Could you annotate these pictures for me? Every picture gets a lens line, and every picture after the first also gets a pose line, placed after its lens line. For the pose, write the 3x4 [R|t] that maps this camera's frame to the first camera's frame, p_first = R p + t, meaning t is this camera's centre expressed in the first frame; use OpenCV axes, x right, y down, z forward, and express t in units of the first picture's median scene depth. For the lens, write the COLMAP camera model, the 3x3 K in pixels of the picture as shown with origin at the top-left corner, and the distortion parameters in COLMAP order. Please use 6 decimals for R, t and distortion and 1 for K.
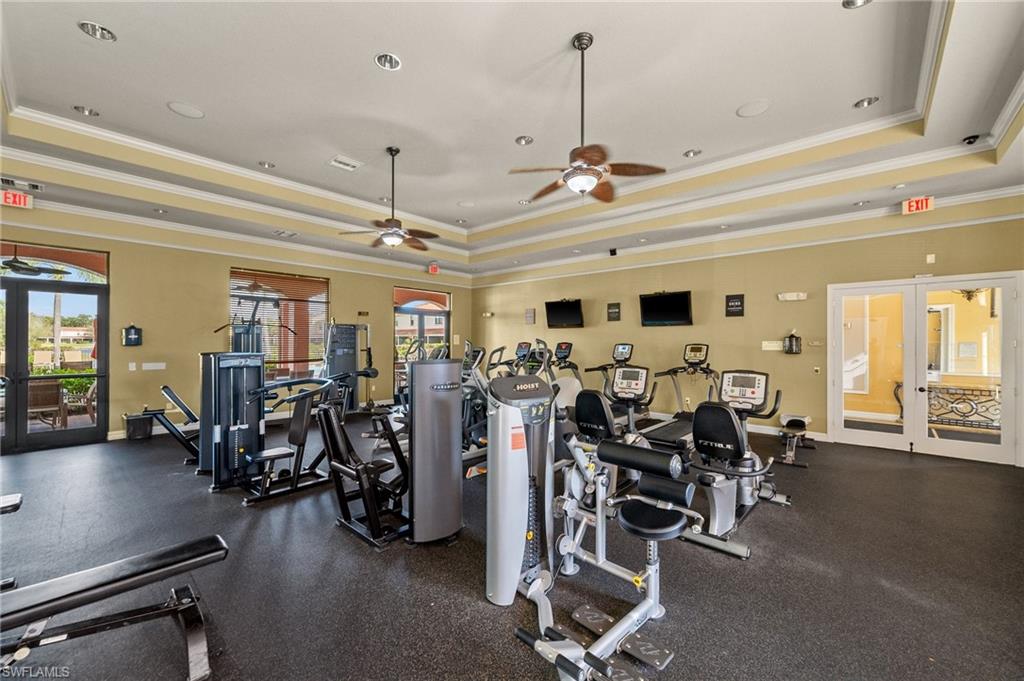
lens RADIAL K [[404.9, 0, 512.0], [0, 404.9, 340.5], [0, 0, 1]] dist [0.000223, 0.000021]
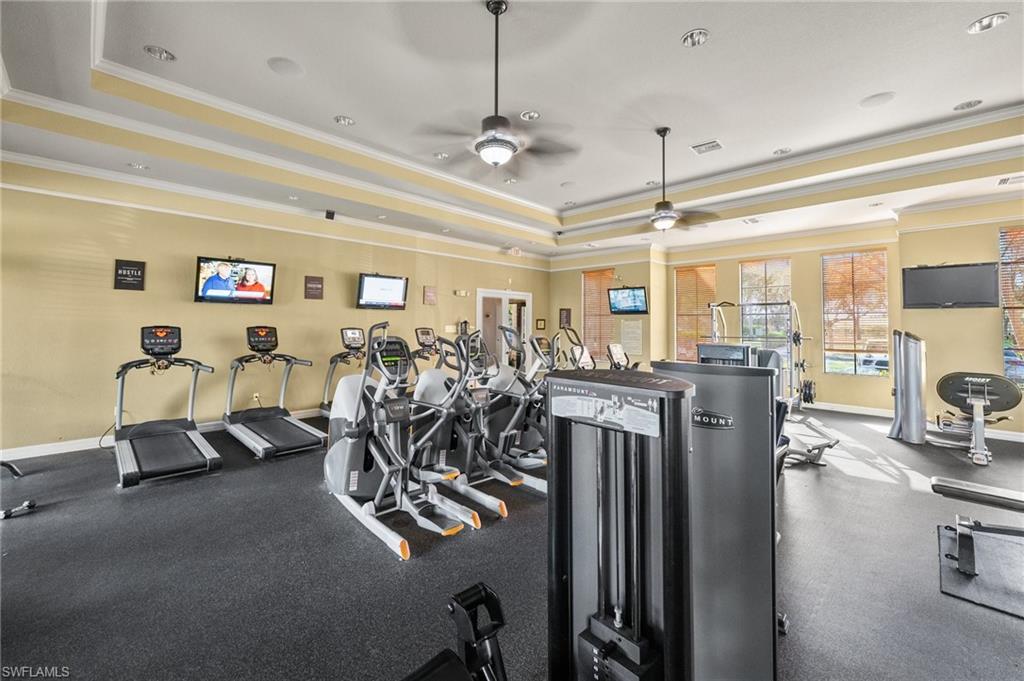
lens RADIAL K [[404.9, 0, 512.0], [0, 404.9, 340.5], [0, 0, 1]] dist [0.000223, 0.000021]
pose [[0.032811, -0.045192, 0.998439, -0.541860], [-0.009483, 0.998918, 0.045525, -0.007388], [-0.999417, -0.010962, 0.032347, 0.588287]]
